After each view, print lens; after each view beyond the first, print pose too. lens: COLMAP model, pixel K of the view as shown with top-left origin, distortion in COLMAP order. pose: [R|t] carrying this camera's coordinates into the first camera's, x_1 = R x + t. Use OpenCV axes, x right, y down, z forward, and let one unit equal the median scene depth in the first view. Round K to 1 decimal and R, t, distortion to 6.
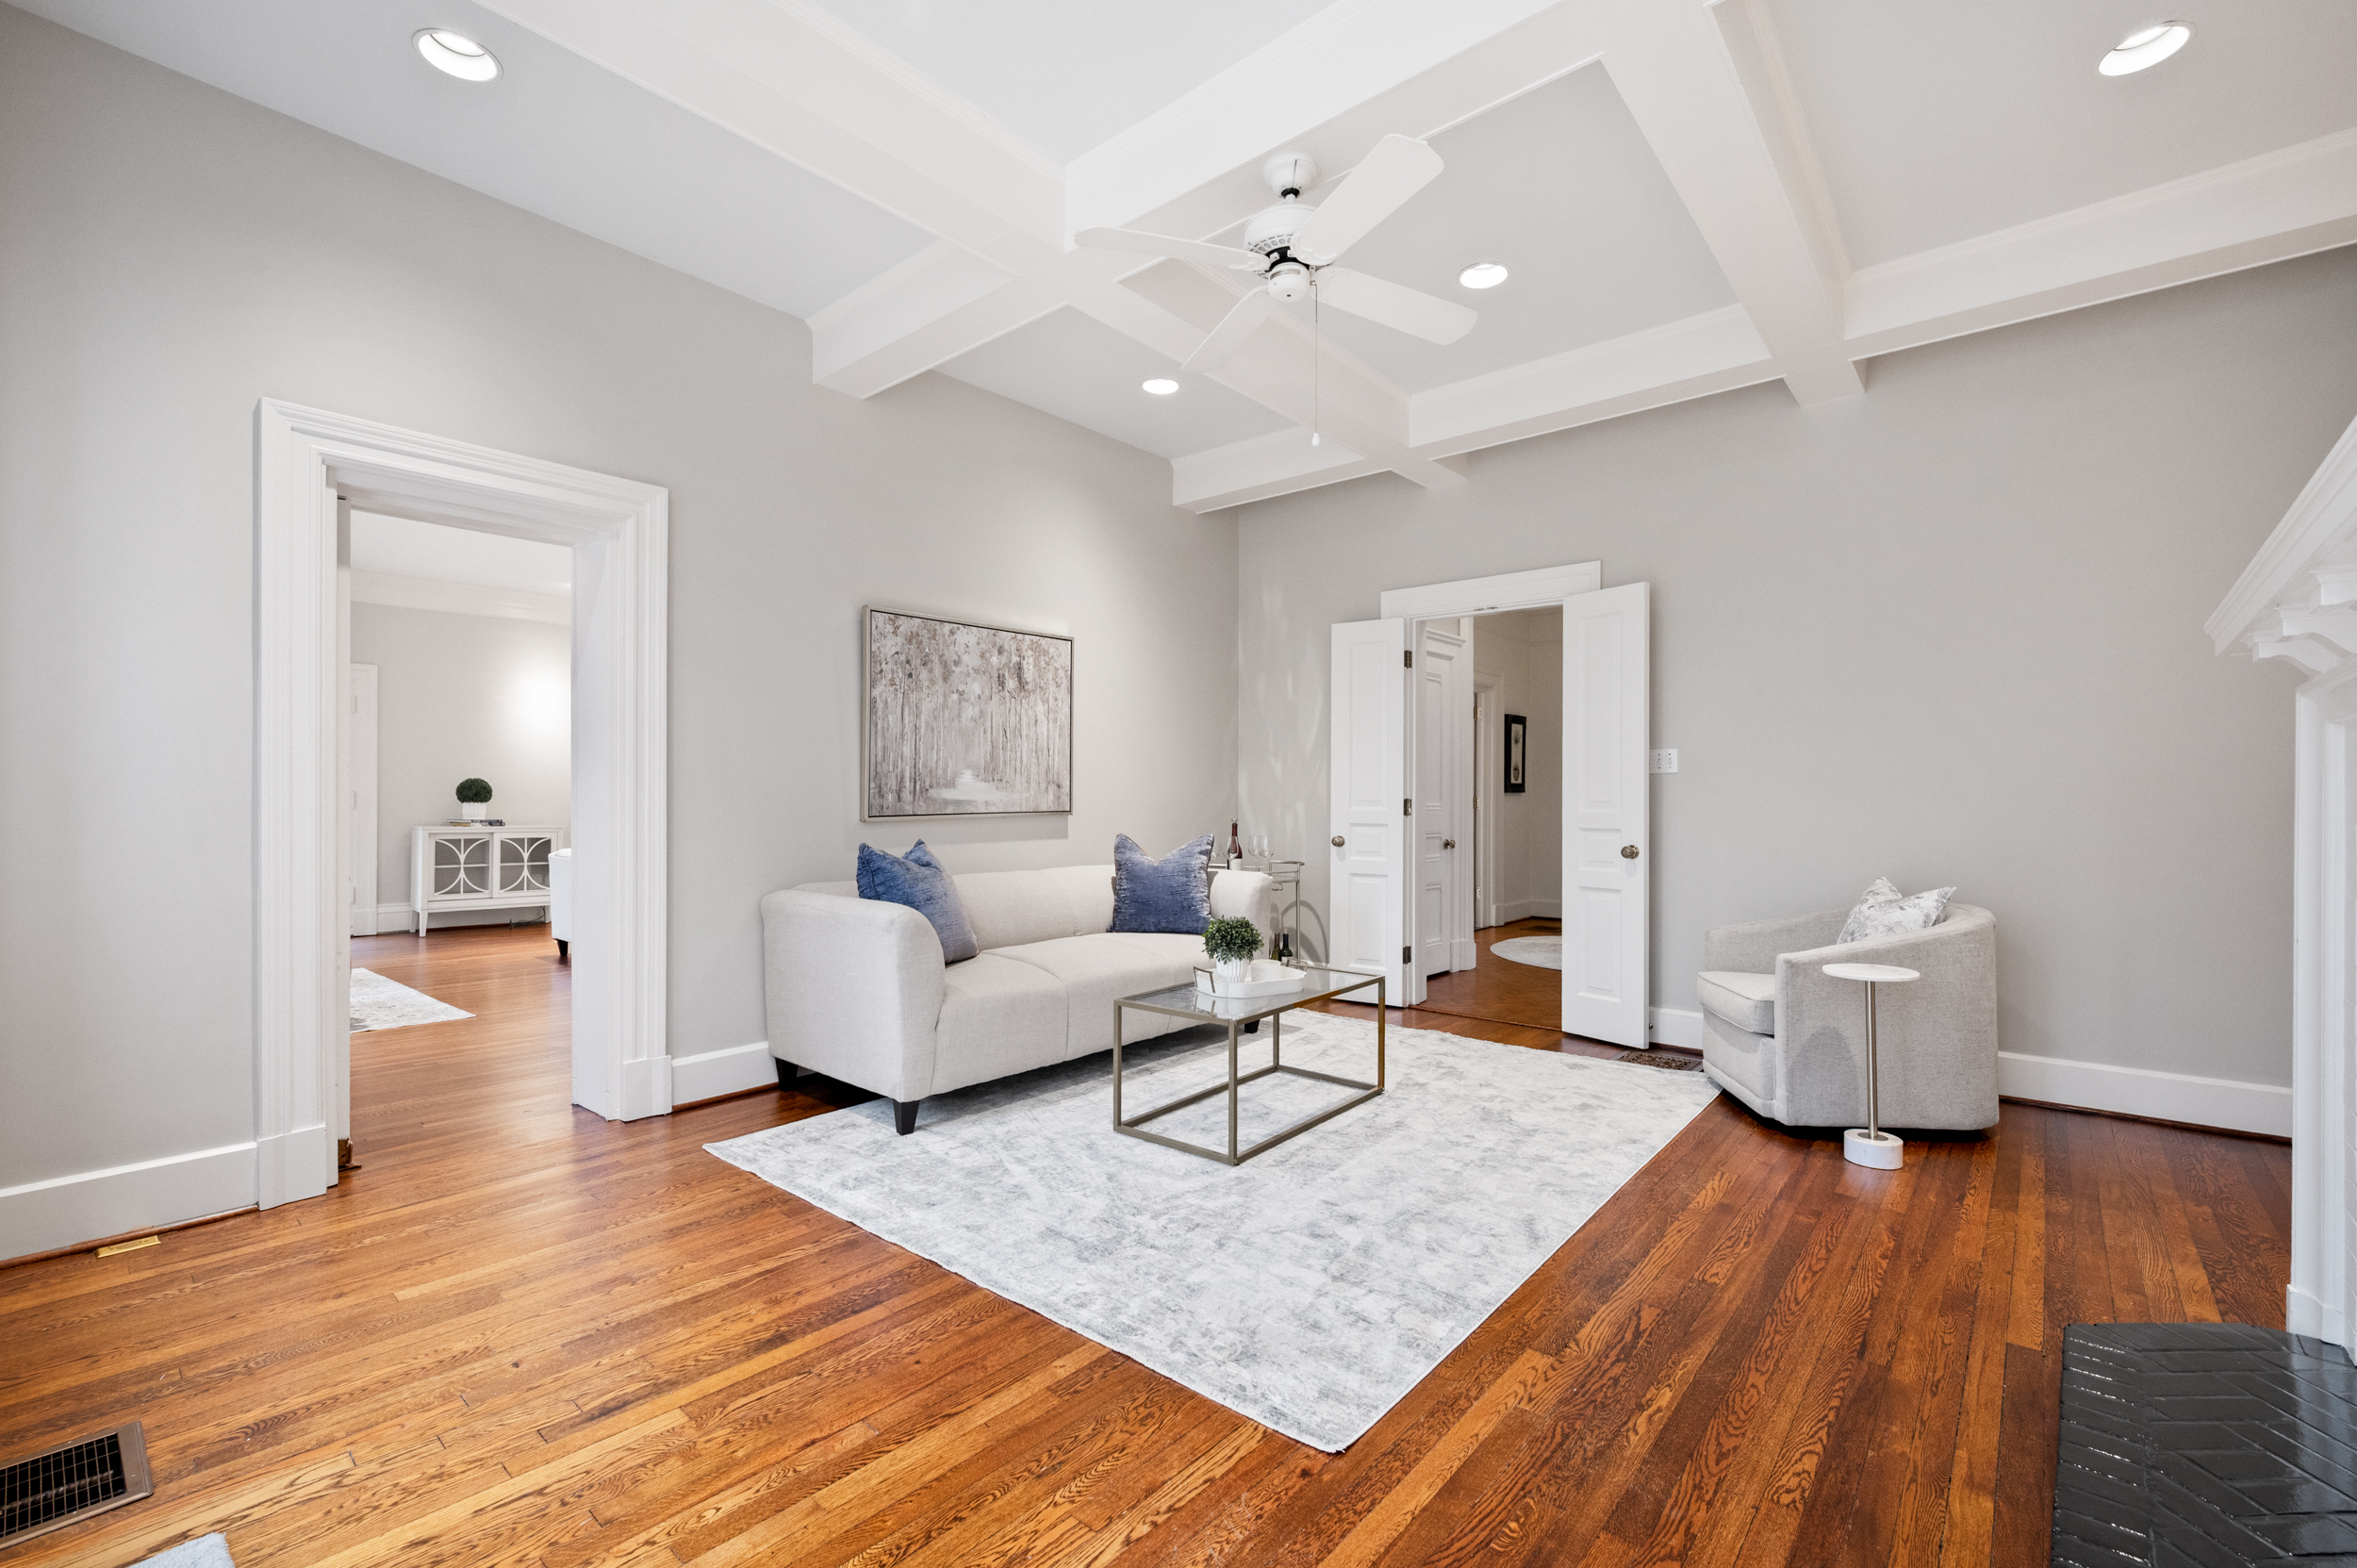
lens RADIAL K [[995.6, 0, 1166.0], [0, 995.6, 798.2], [0, 0, 1]] dist [0.004315, 0.000719]
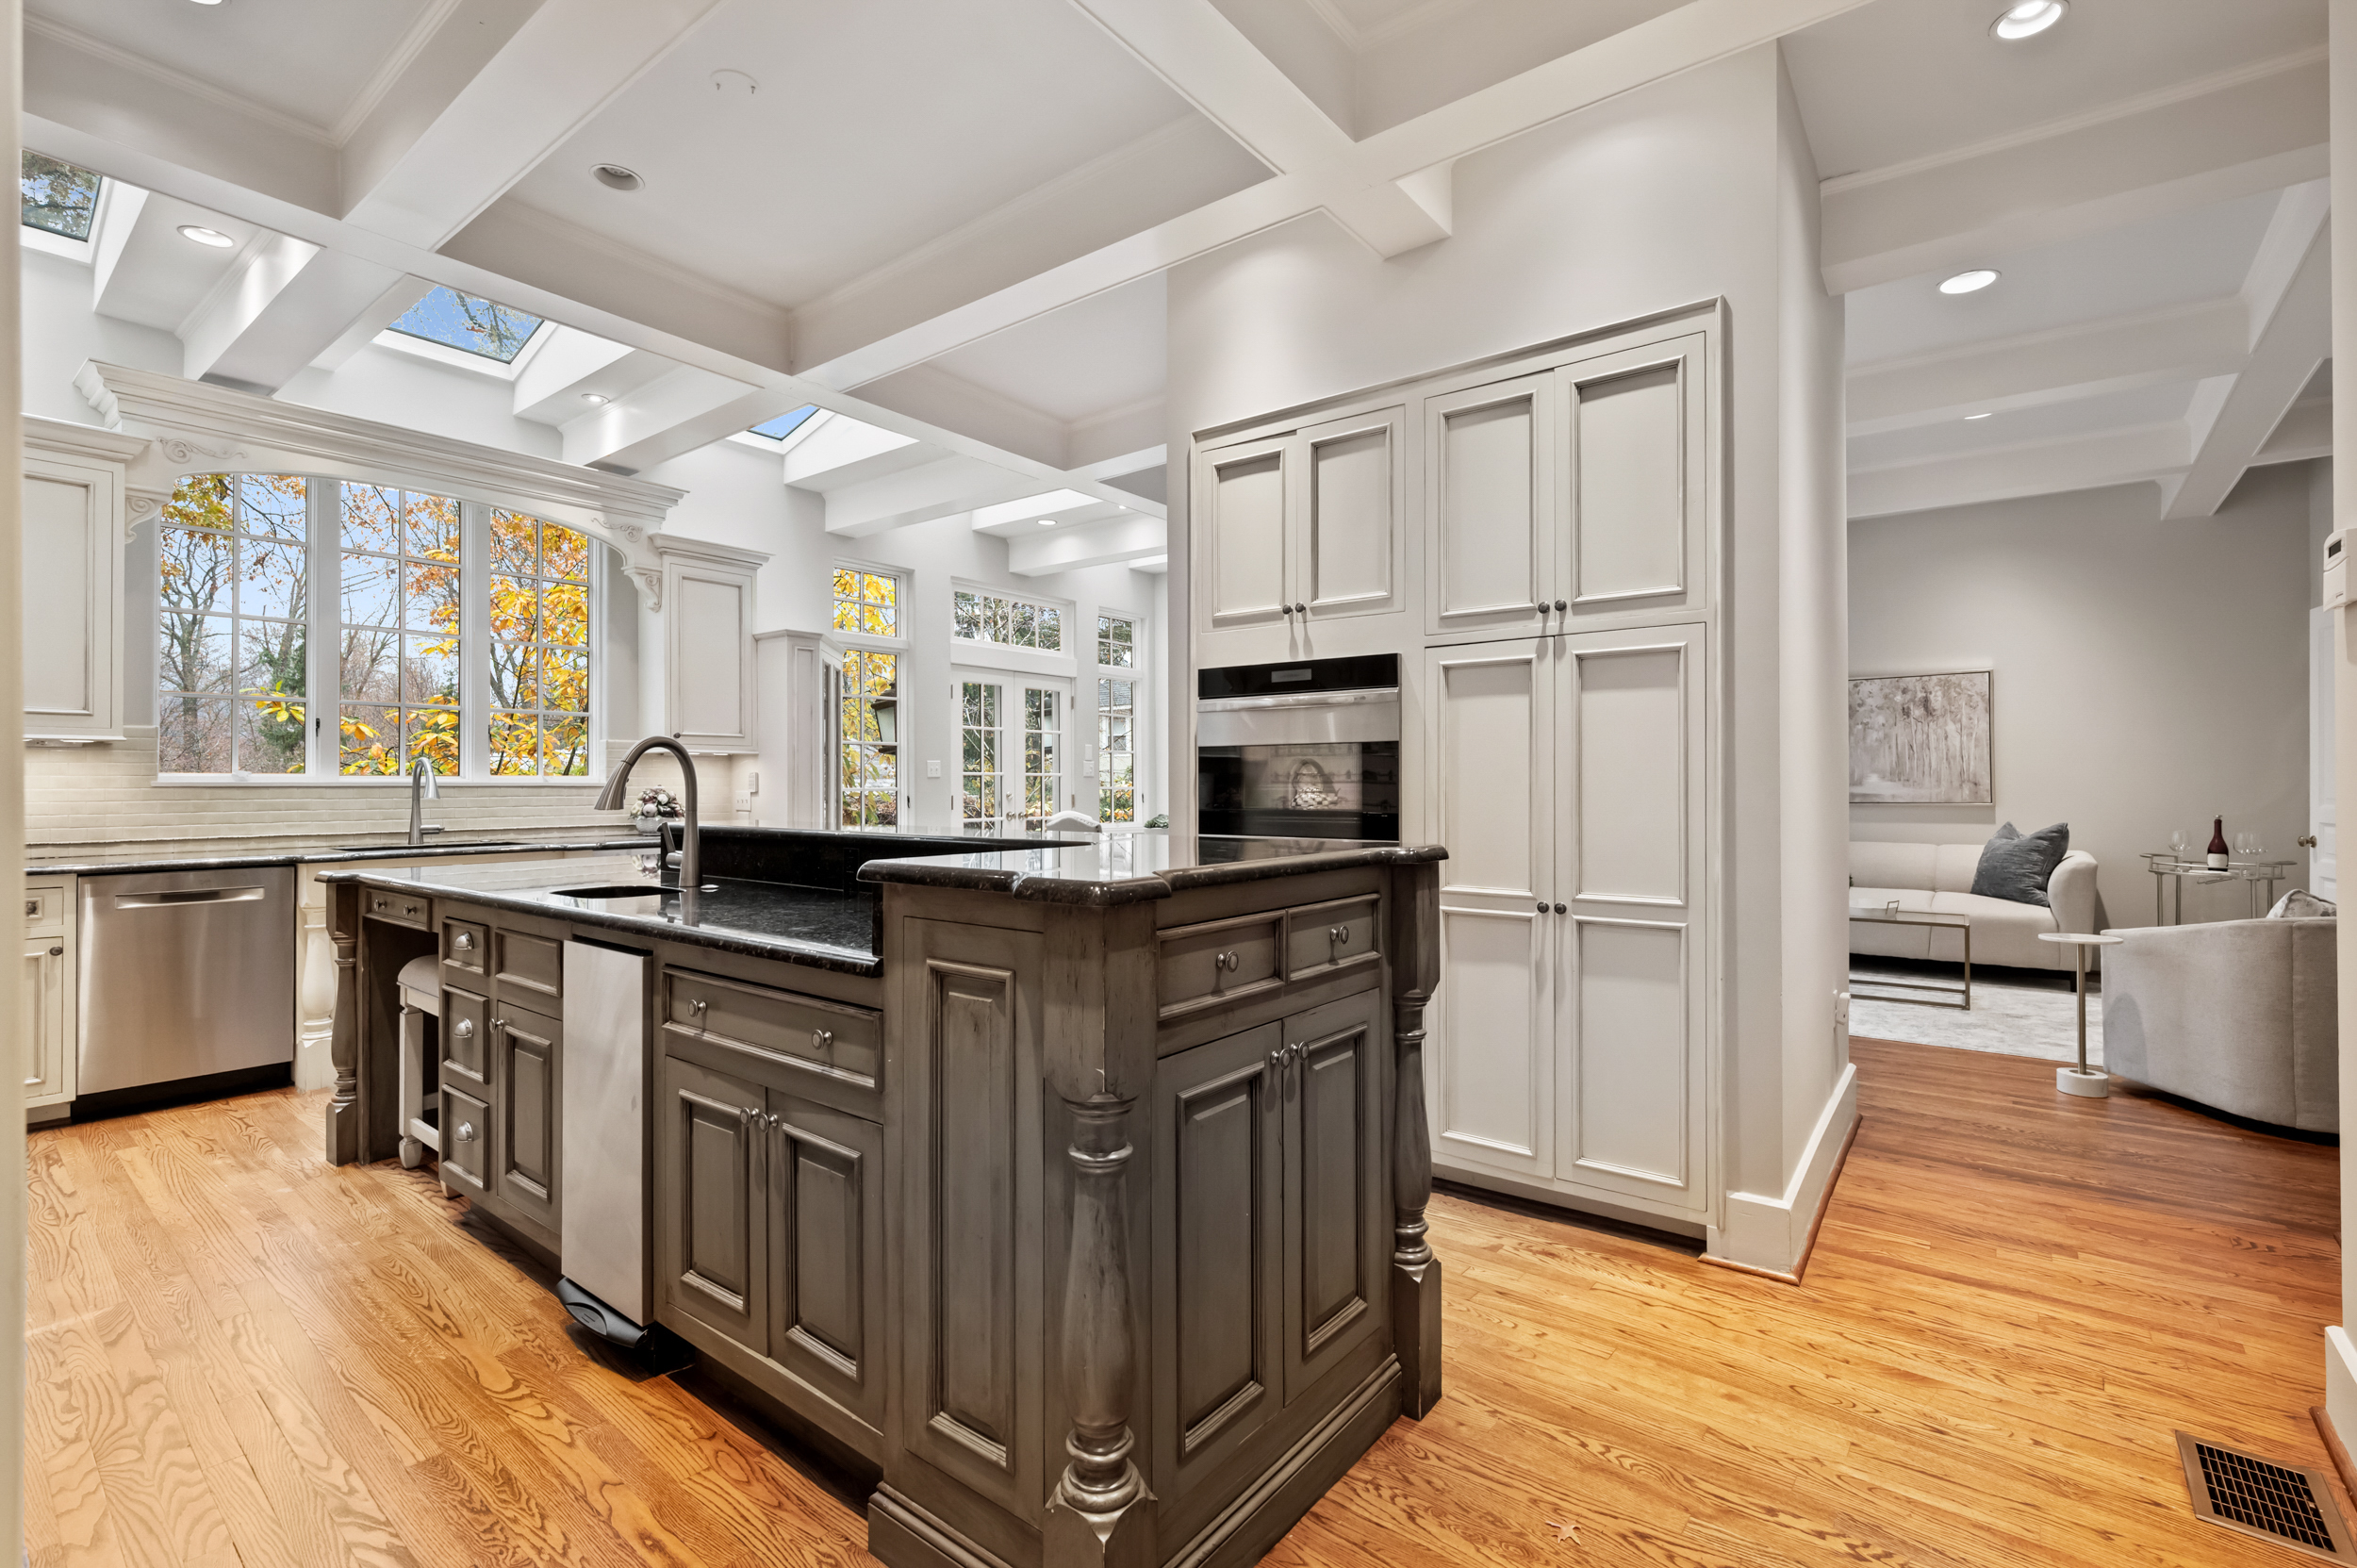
lens RADIAL K [[1041.0, 0, 1184.3], [0, 1041.0, 793.9], [0, 0, 1]] dist [0.009267, -0.003133]
pose [[0.023743, 0.009192, -0.999676, 1.381149], [0.000226, 0.999958, 0.009200, -0.011808], [0.999718, -0.000445, 0.023740, -0.102120]]
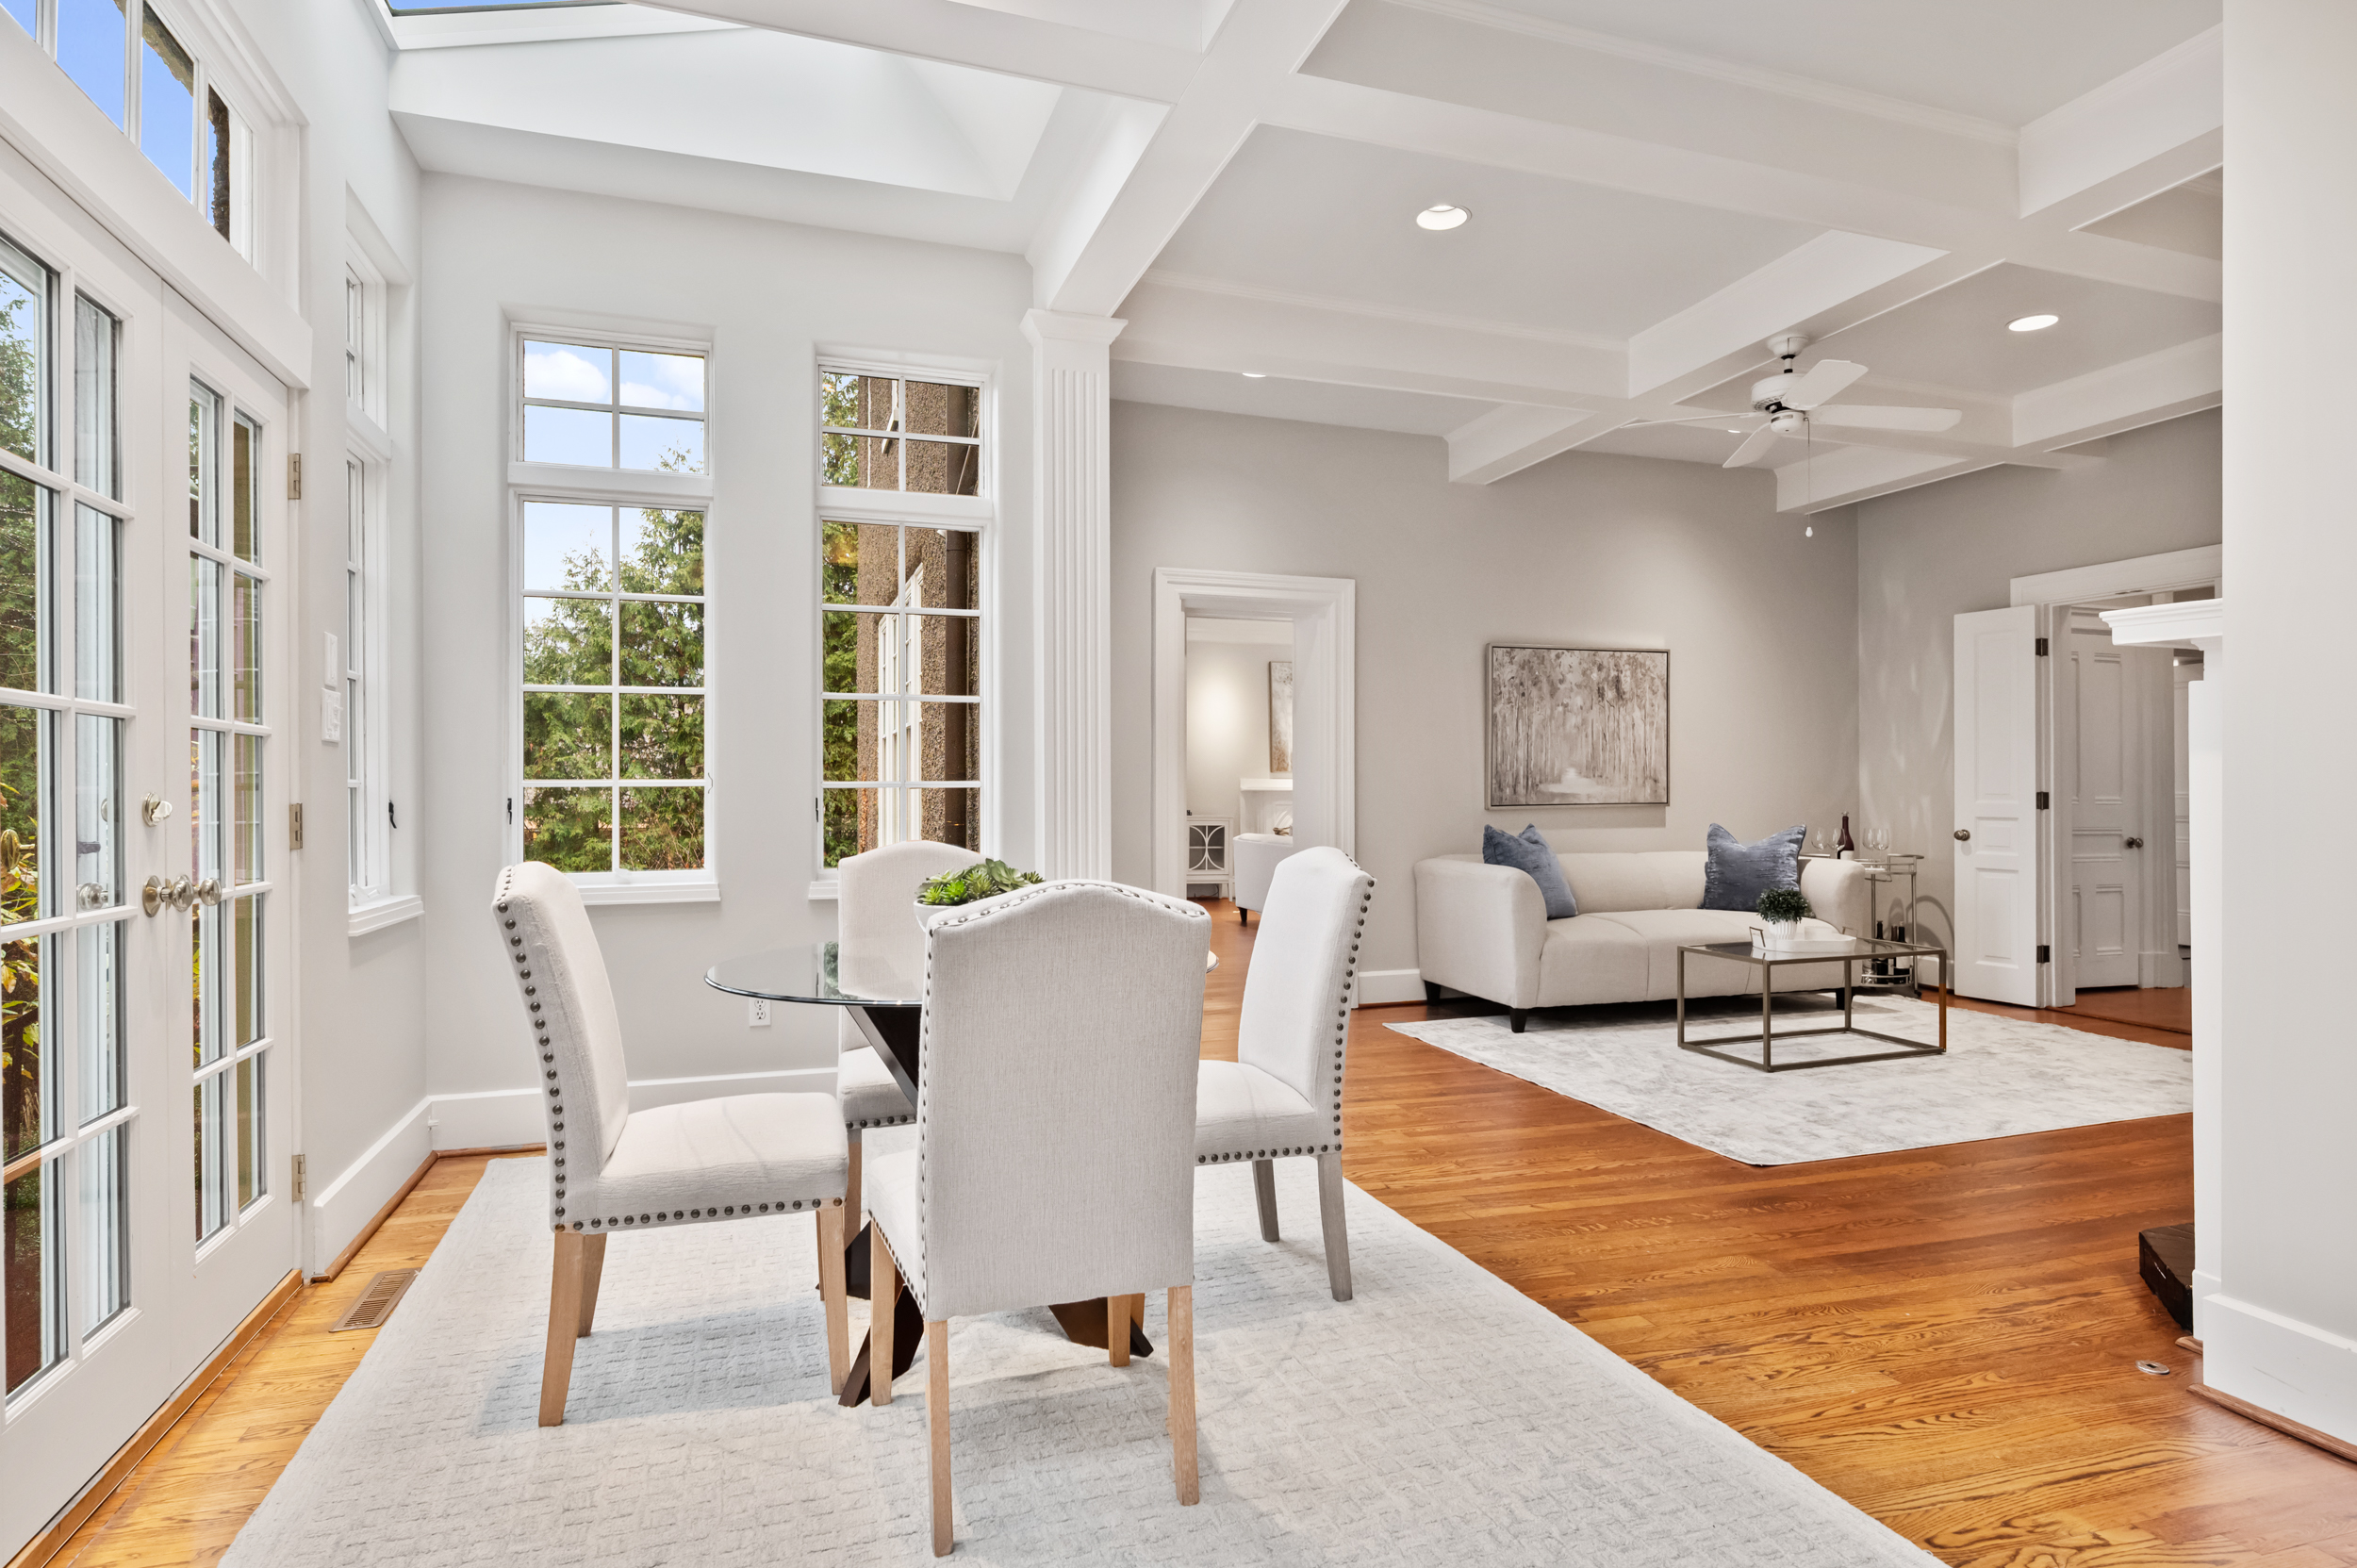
lens RADIAL K [[1241.6, 0, 1172.2], [0, 1241.6, 778.3], [0, 0, 1]] dist [-0.007304, 0.000489]
pose [[0.856904, -0.006448, -0.515435, 0.162194], [0.000606, 0.999934, -0.011502, 0.000962], [0.515475, 0.009544, 0.856851, -0.543885]]
